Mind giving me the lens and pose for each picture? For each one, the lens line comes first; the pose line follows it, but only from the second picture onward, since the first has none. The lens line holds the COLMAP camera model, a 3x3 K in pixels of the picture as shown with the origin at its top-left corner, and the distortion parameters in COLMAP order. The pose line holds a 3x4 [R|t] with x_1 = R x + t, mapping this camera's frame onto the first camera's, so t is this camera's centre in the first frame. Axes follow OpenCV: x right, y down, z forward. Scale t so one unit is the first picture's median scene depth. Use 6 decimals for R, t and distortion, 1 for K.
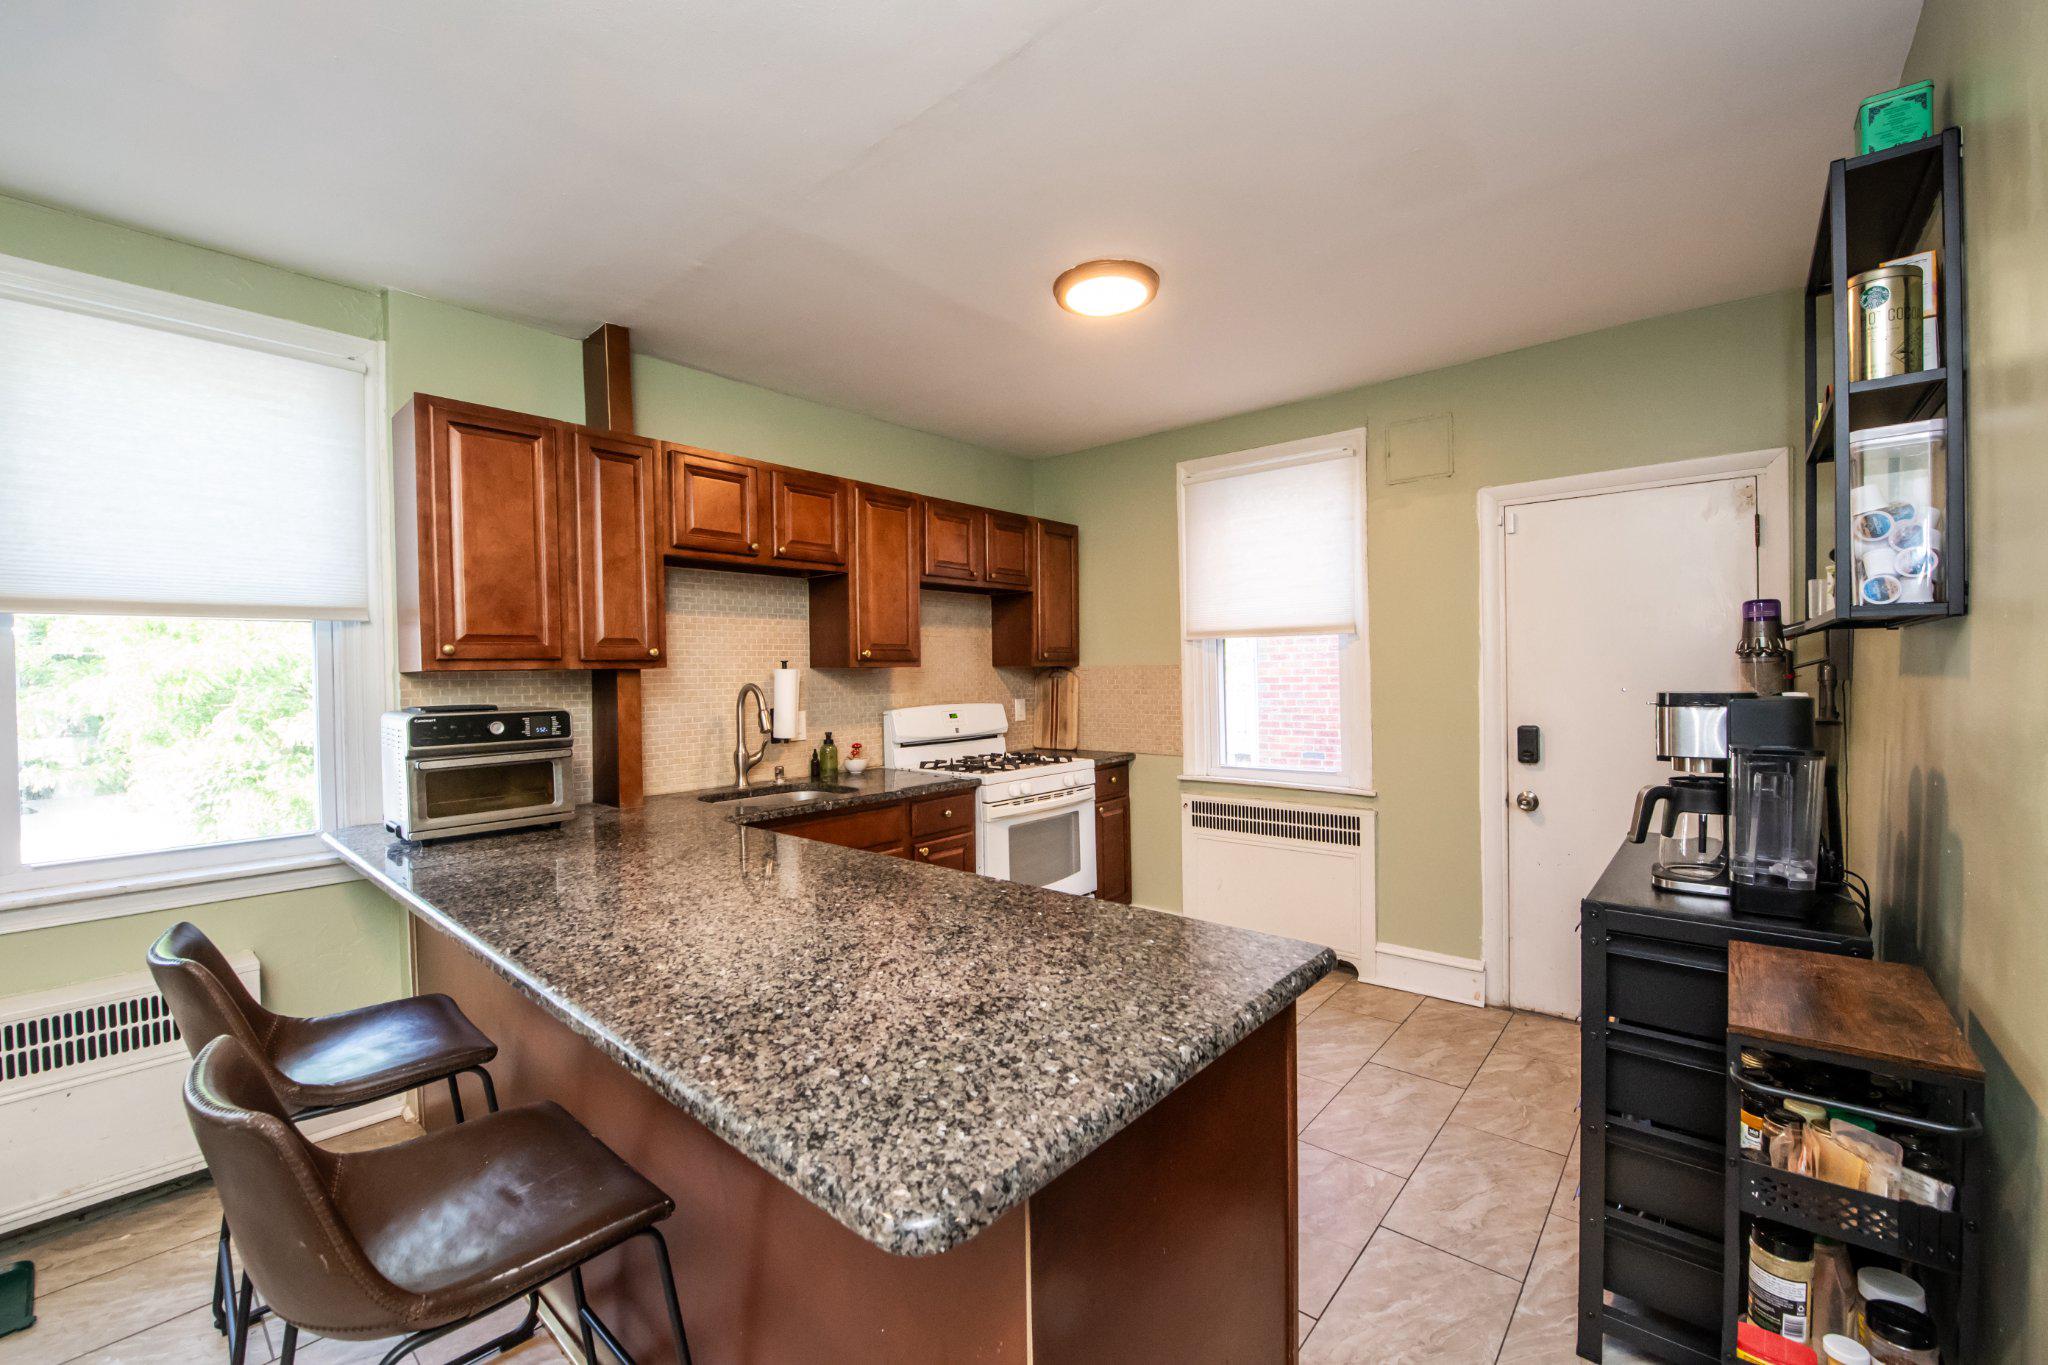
lens RADIAL K [[826.6, 0, 1022.2], [0, 826.6, 677.1], [0, 0, 1]] dist [-0.016227, -0.002286]
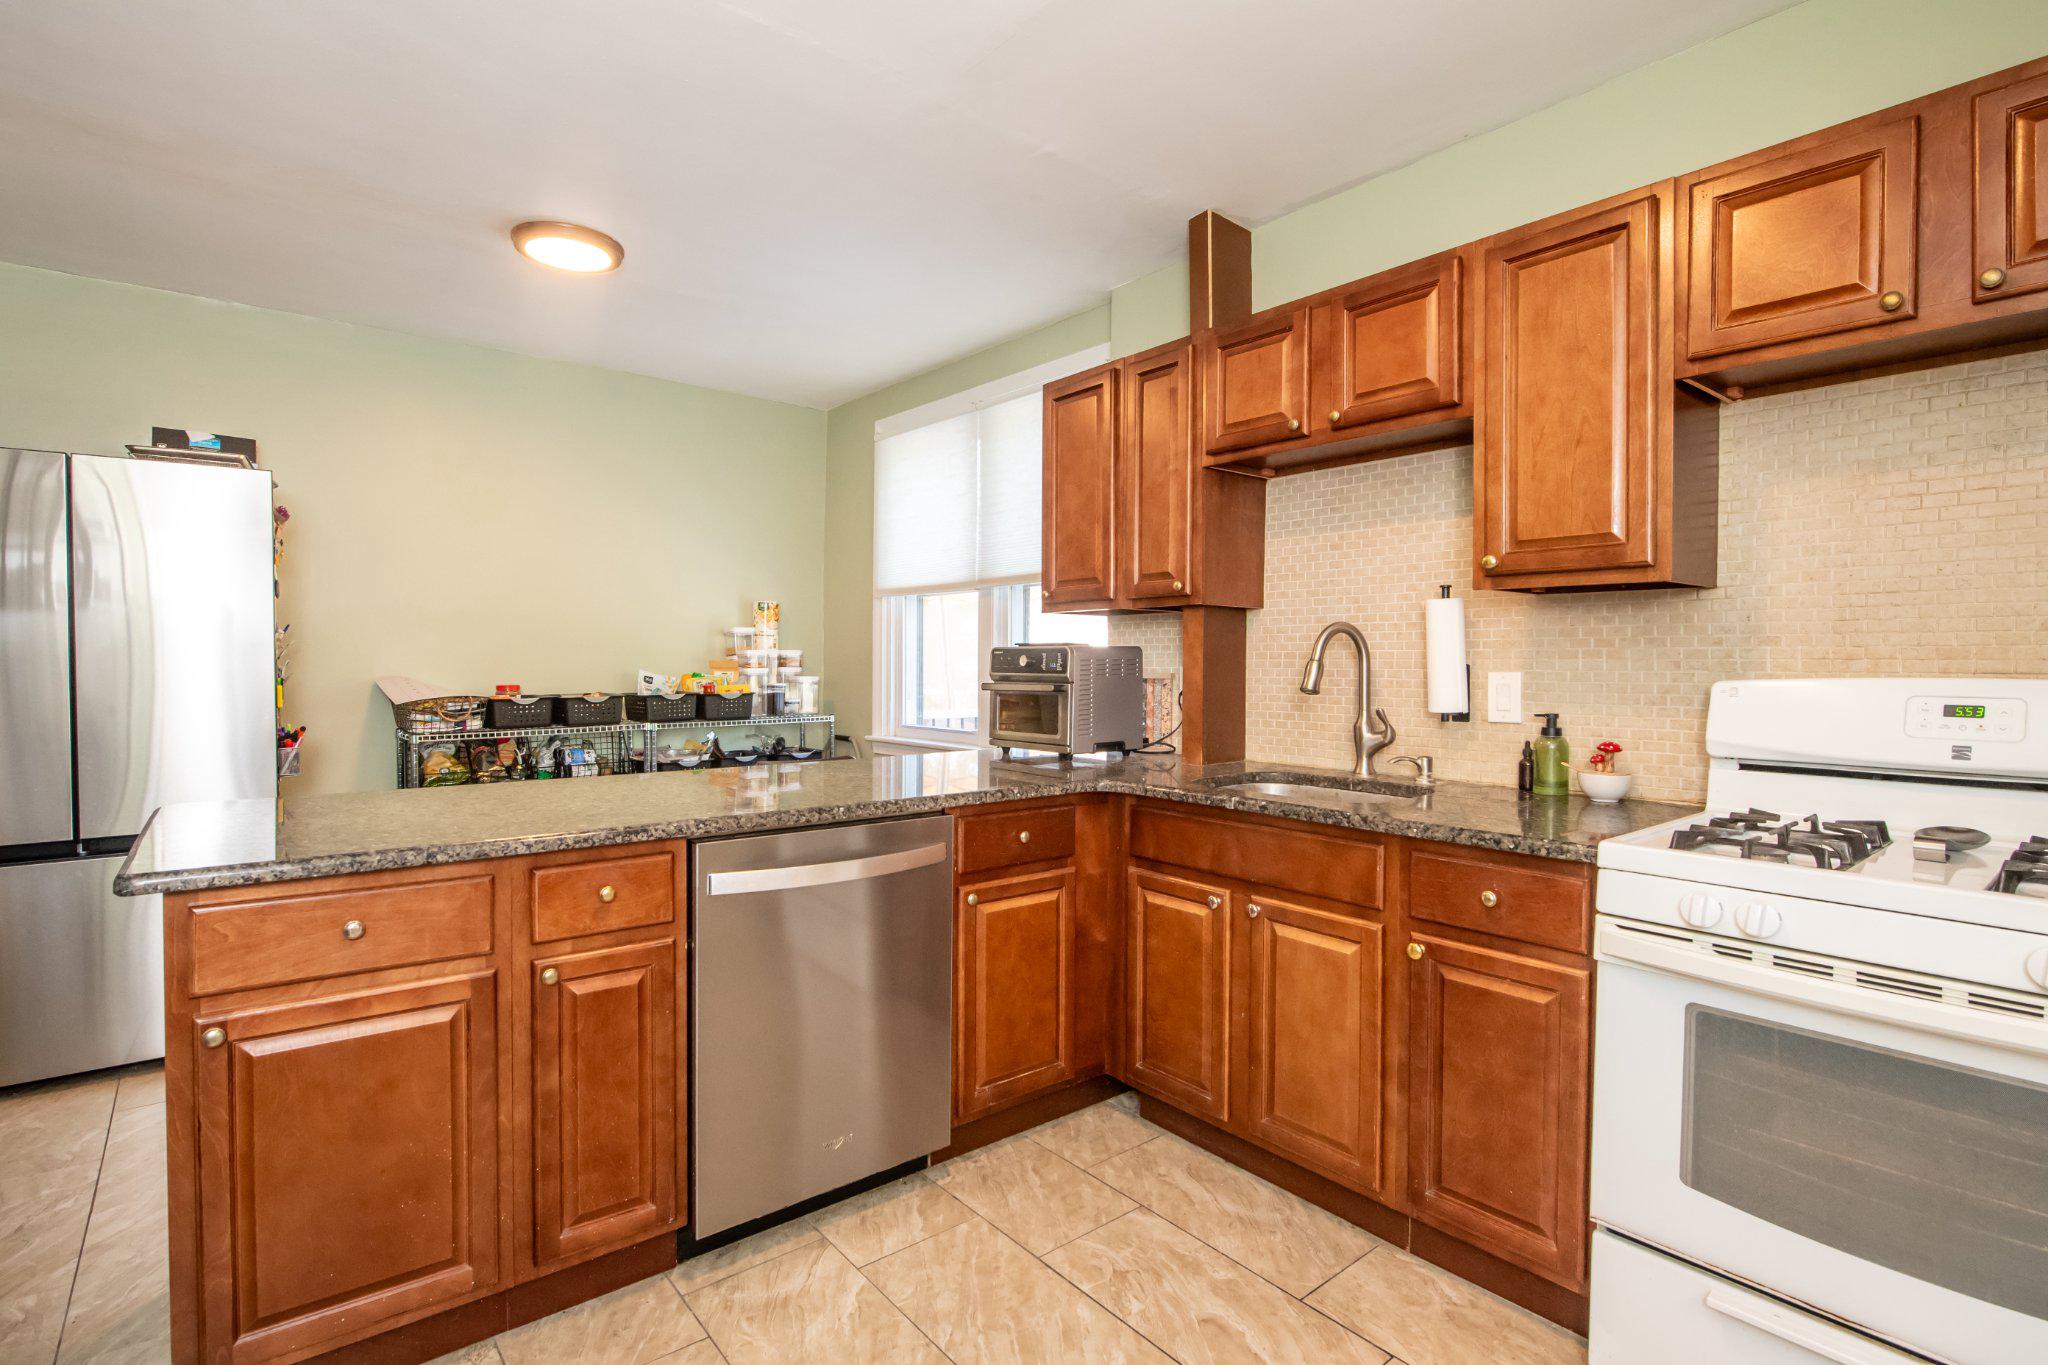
lens RADIAL K [[977.3, 0, 1021.8], [0, 977.3, 674.6], [0, 0, 1]] dist [-0.010545, -0.003906]
pose [[-0.167155, 0.032510, -0.985394, 0.449213], [-0.005196, 0.999413, 0.033854, 0.022238], [0.985917, 0.010779, -0.166888, 0.775884]]
